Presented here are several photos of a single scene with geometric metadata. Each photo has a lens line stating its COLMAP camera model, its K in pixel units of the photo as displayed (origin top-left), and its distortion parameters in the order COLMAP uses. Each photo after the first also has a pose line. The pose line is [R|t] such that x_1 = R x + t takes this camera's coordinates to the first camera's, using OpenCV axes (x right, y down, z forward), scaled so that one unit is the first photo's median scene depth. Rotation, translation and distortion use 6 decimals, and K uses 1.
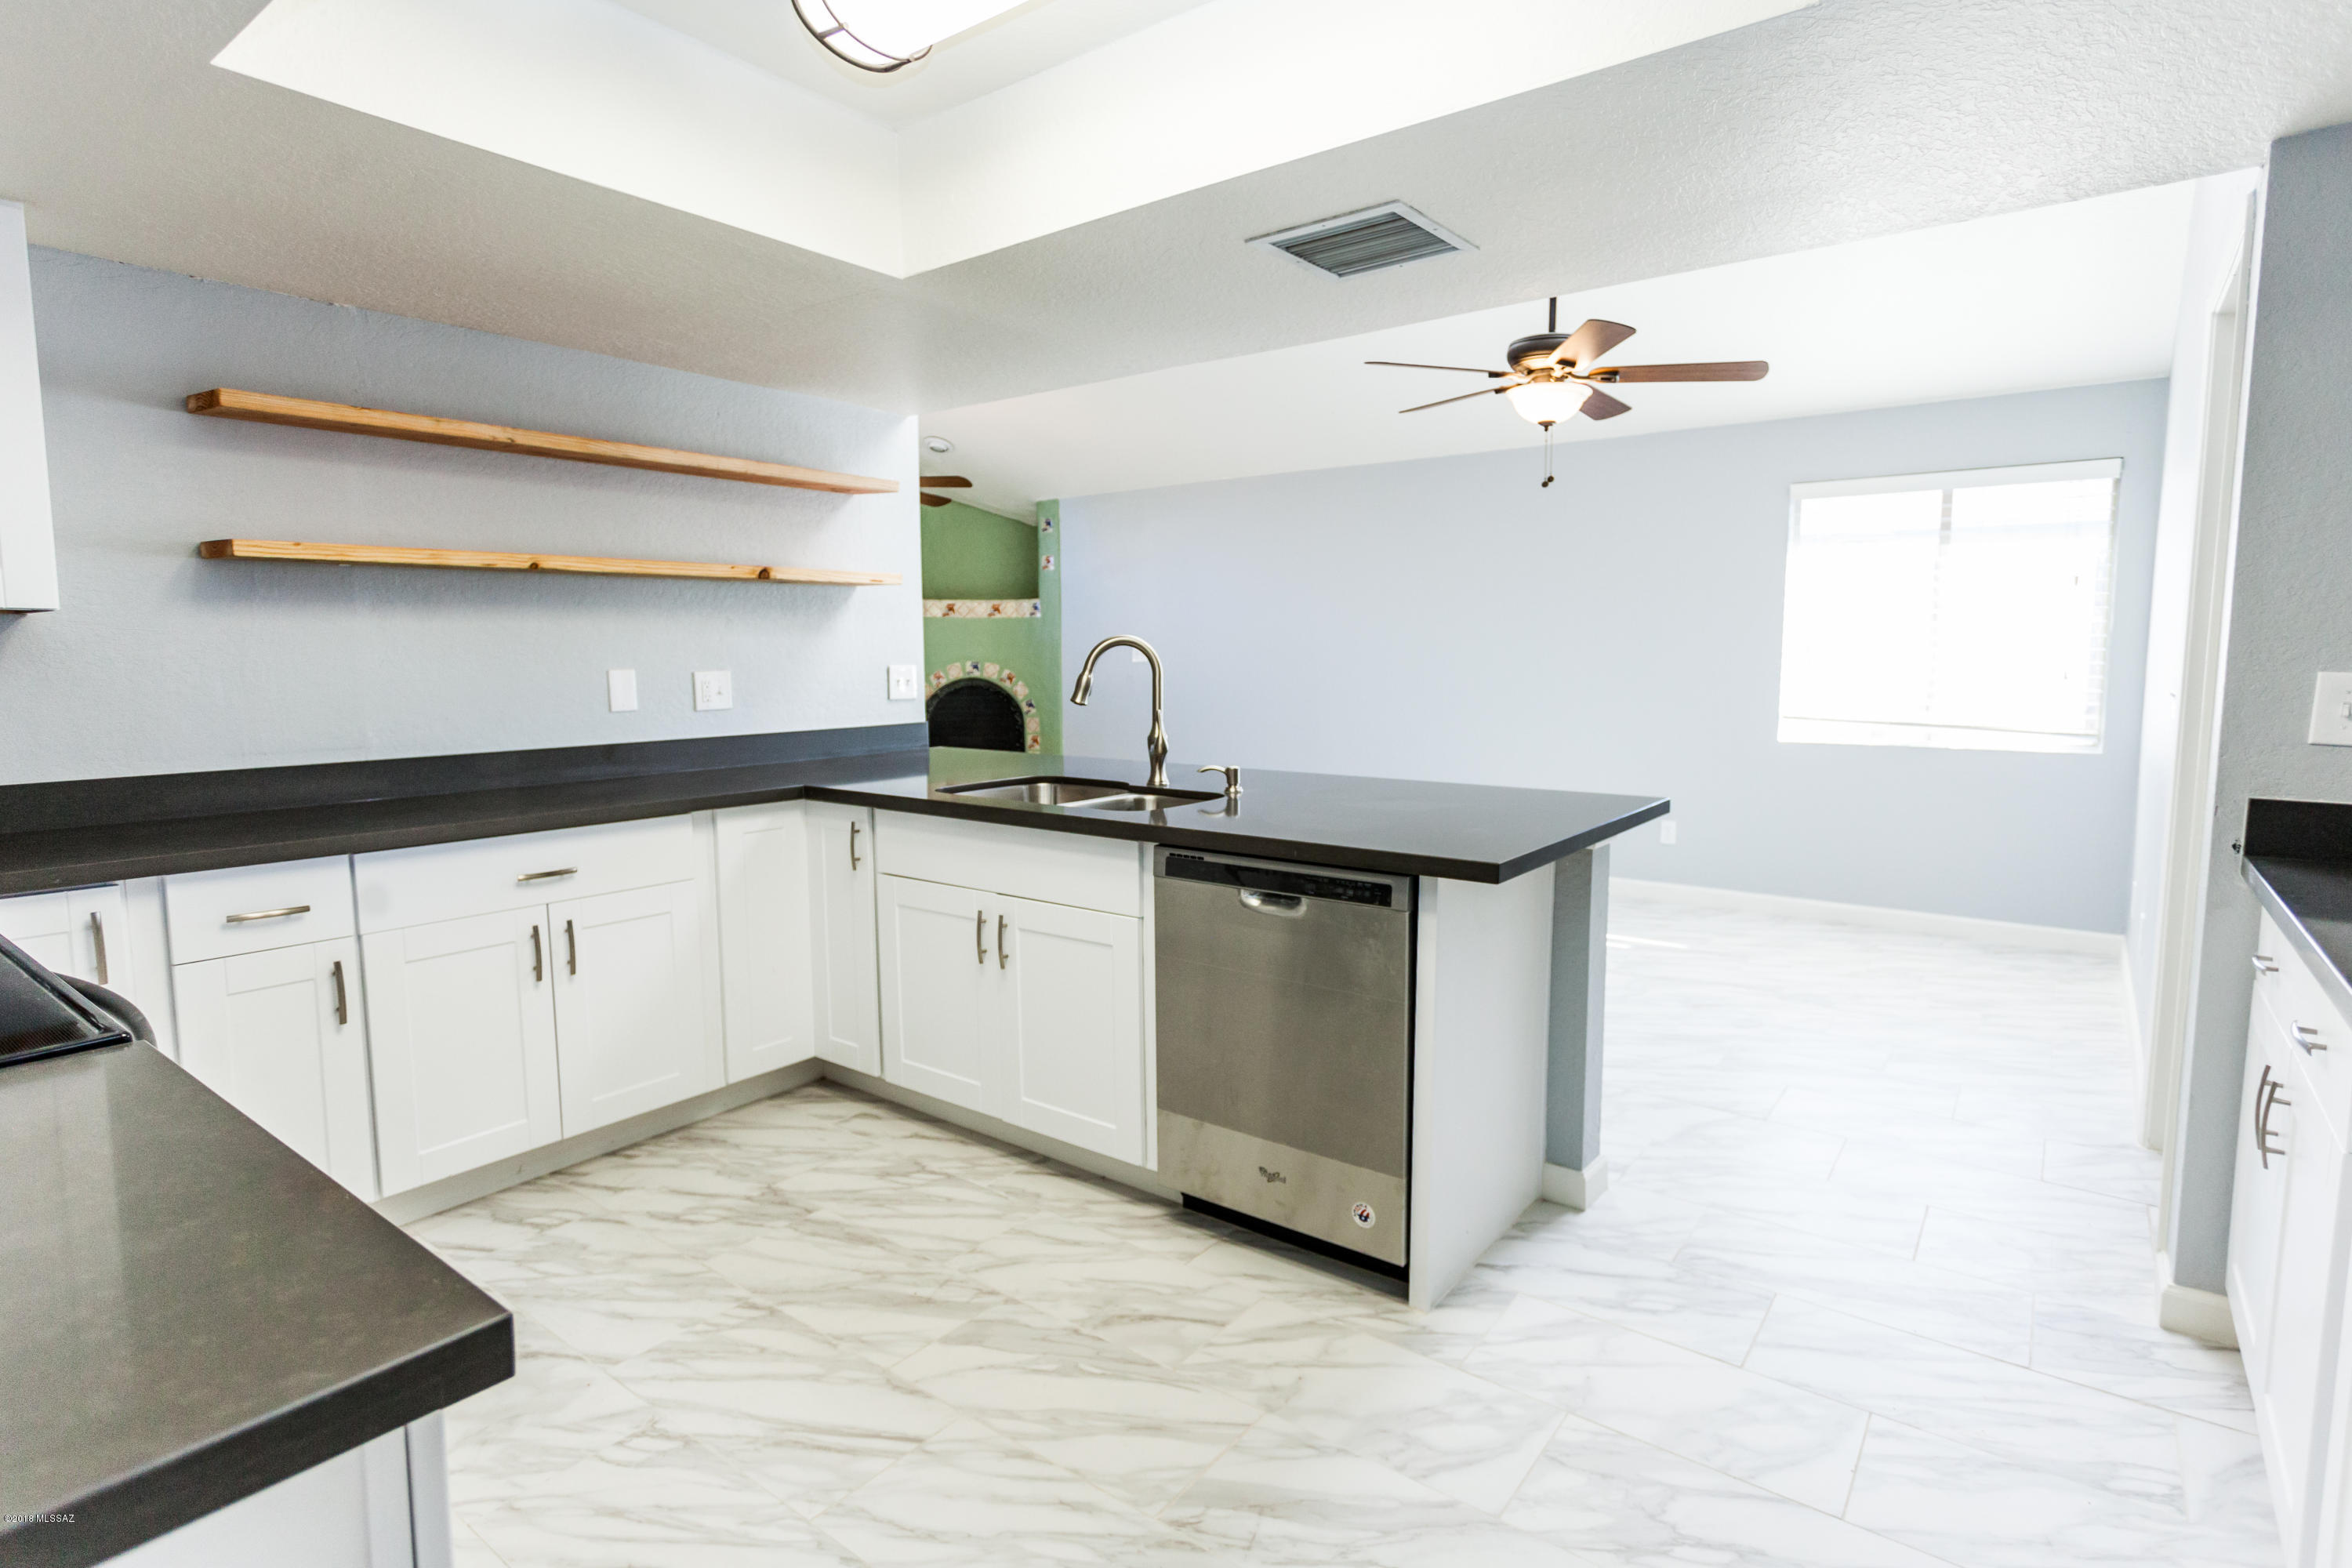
lens RADIAL K [[1179.0, 0, 1183.3], [0, 1179.0, 767.2], [0, 0, 1]] dist [0.001389, 0.001239]
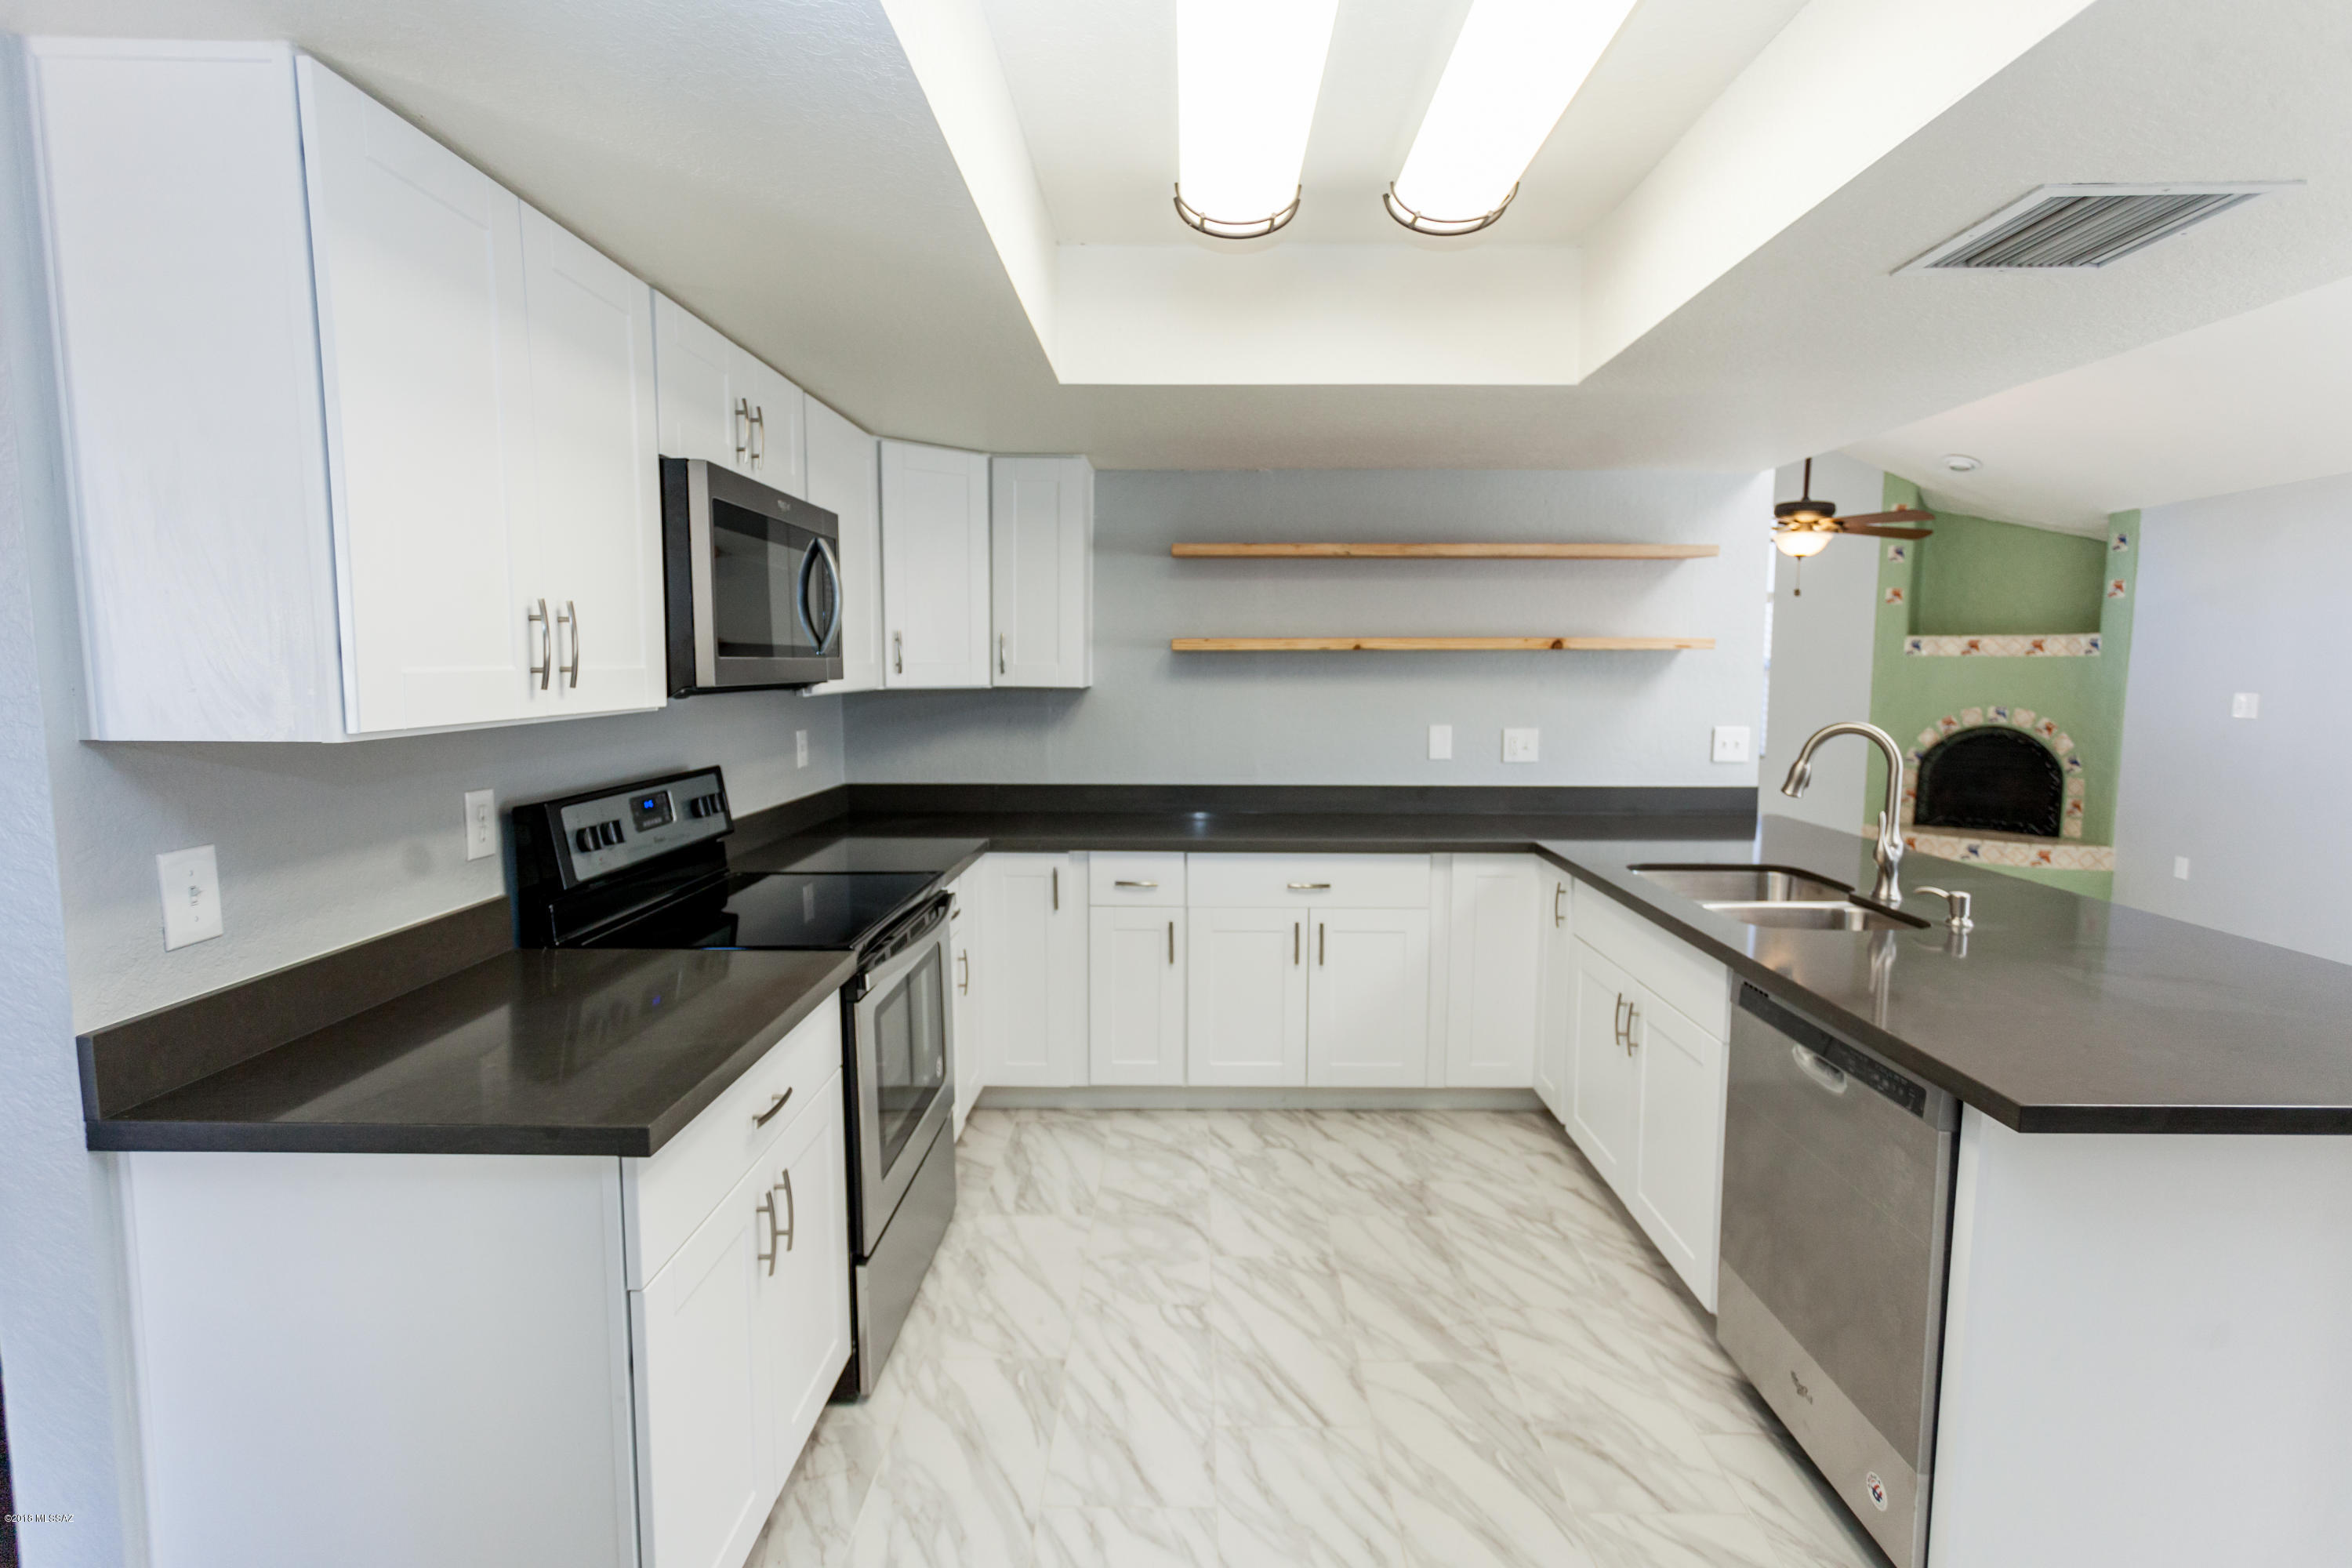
lens RADIAL K [[1105.5, 0, 1183.6], [0, 1105.5, 767.5], [0, 0, 1]] dist [-0.000364, 0.000882]
pose [[0.595209, 0.082737, -0.799300, 0.352670], [-0.086866, 0.995481, 0.038359, -0.075467], [0.798862, 0.046600, 0.599706, 0.132327]]
